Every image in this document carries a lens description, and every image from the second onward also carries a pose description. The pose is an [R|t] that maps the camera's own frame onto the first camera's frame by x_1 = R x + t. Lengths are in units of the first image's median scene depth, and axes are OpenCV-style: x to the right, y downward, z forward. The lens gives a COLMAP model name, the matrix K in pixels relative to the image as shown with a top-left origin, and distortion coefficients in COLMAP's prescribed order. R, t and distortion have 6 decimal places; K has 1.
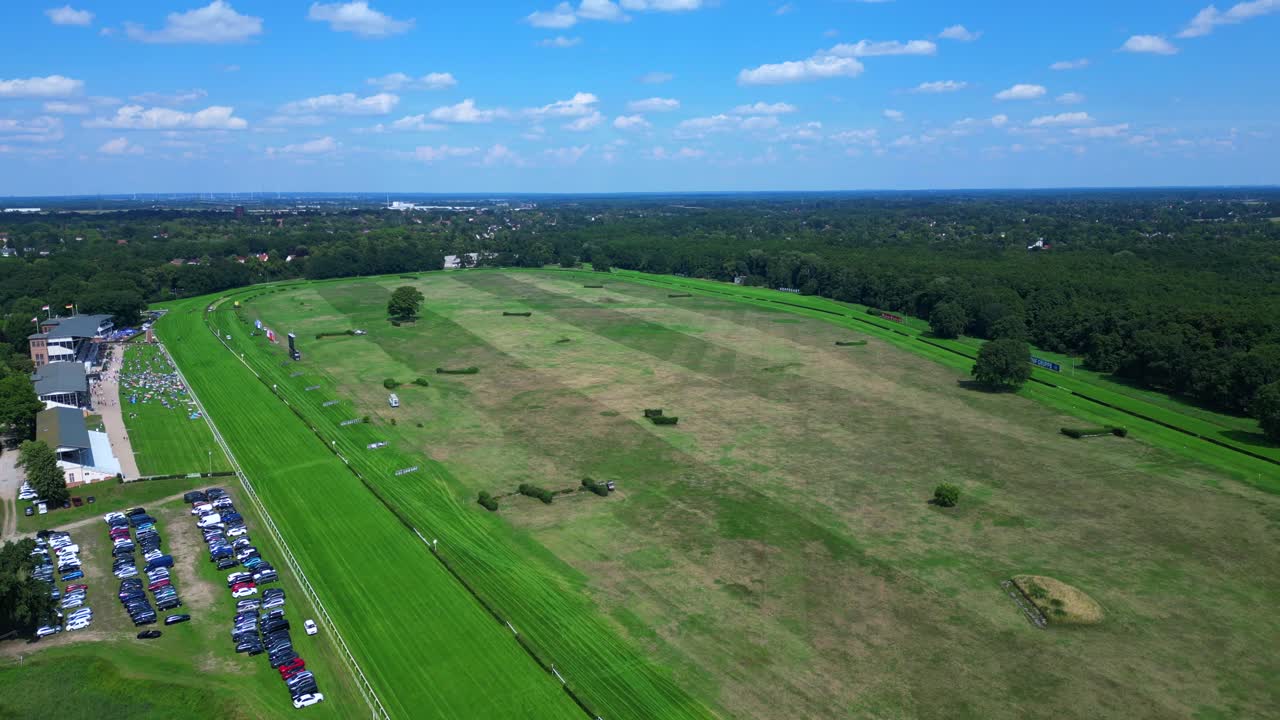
lens RADIAL K [[933.4, 0, 640.0], [0, 933.4, 360.0], [0, 0, 1]] dist [0.095481, -0.115868]
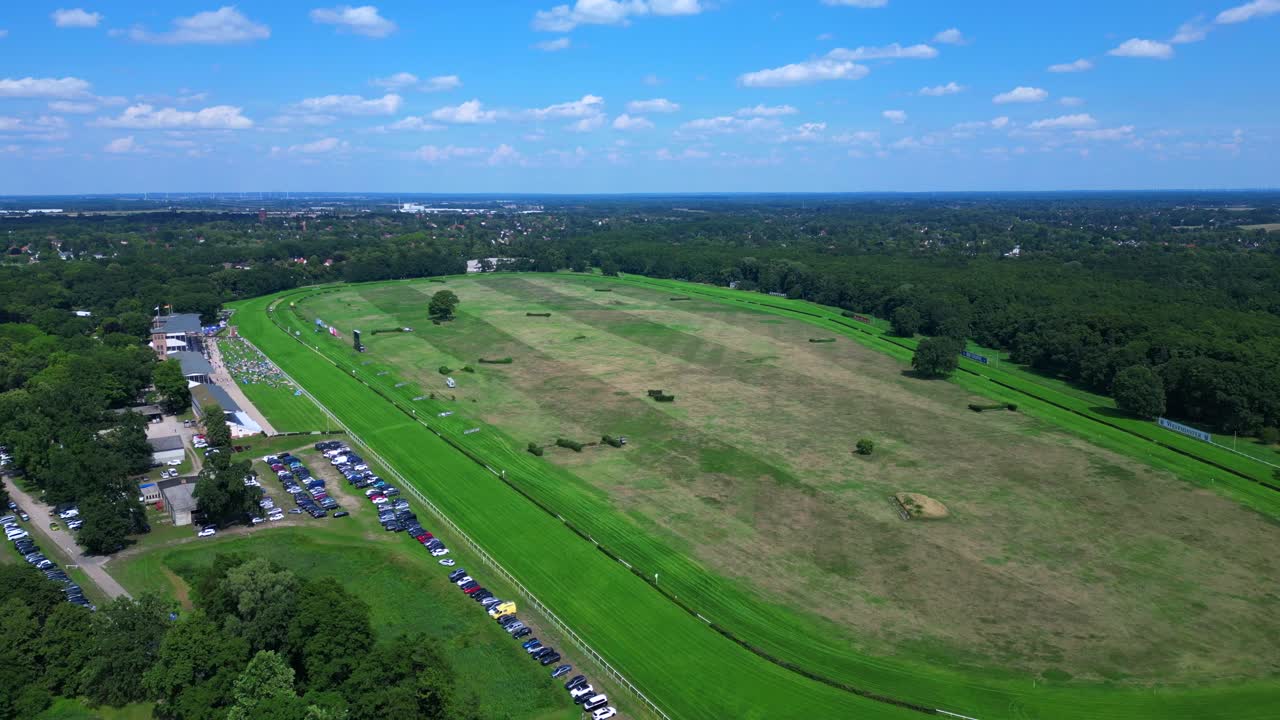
lens RADIAL K [[933.4, 0, 640.0], [0, 933.4, 360.0], [0, 0, 1]] dist [0.095481, -0.115868]
pose [[0.999979, 0.004622, -0.004596, -0.000832], [-0.004626, 0.999989, -0.000675, 0.012255], [0.004593, 0.000696, 0.999989, -0.262190]]
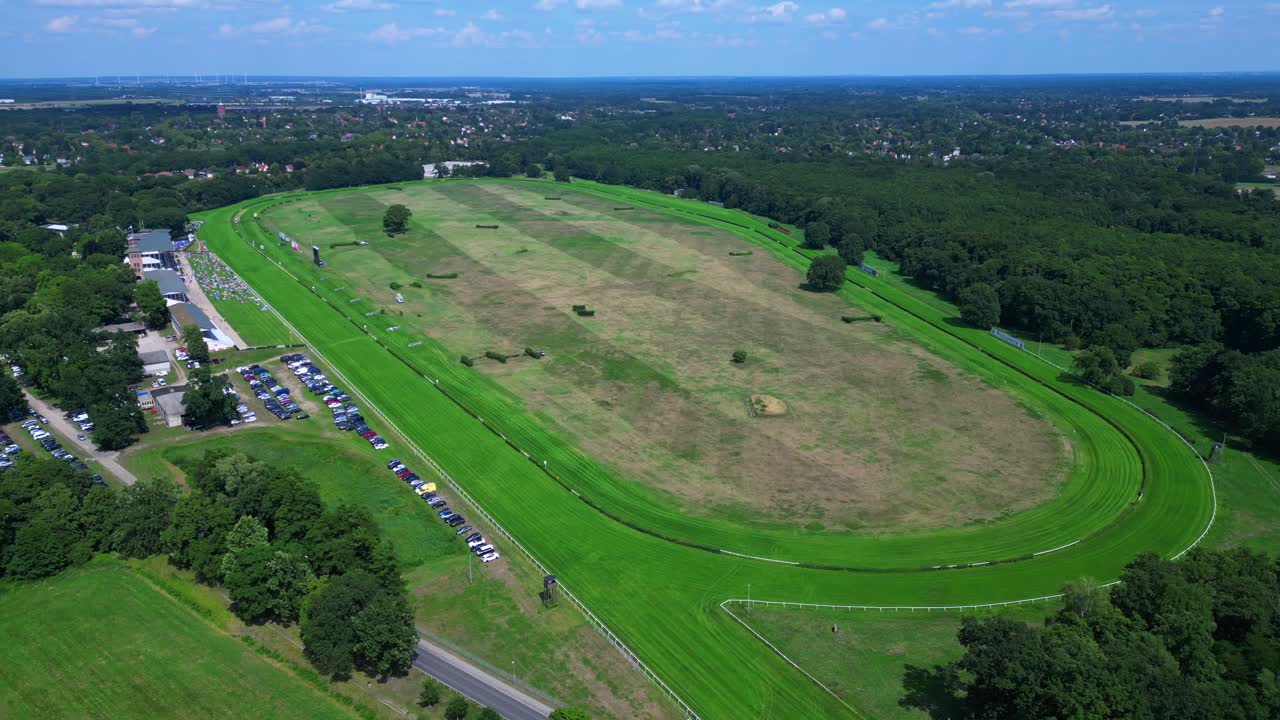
lens RADIAL K [[933.4, 0, 640.0], [0, 933.4, 360.0], [0, 0, 1]] dist [0.095481, -0.115868]
pose [[0.999747, -0.002520, 0.022342, 0.073633], [-0.000085, 0.993269, 0.115830, -0.029752], [-0.022483, -0.115803, 0.993018, -0.447113]]
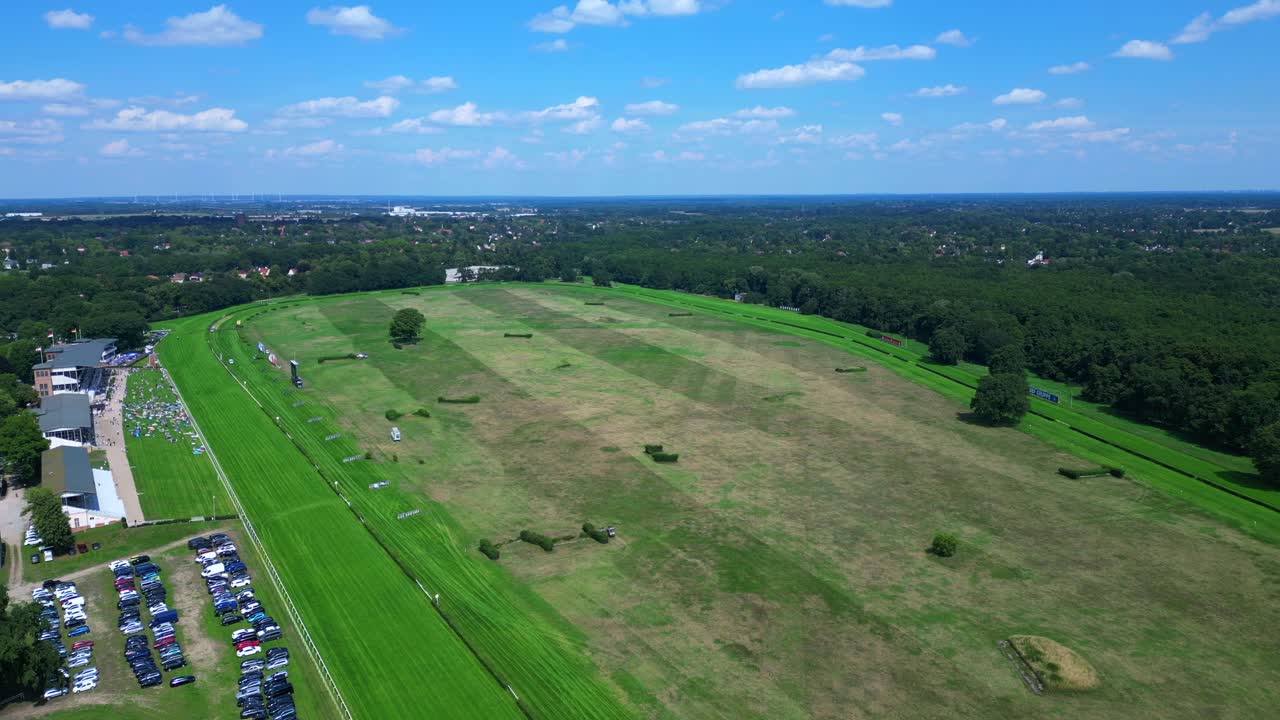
lens RADIAL K [[933.4, 0, 640.0], [0, 933.4, 360.0], [0, 0, 1]] dist [0.095481, -0.115868]
pose [[0.999997, 0.002486, -0.000402, -0.000354], [-0.002488, 0.999992, -0.003095, -0.034104], [0.000395, 0.003096, 0.999995, -0.006295]]
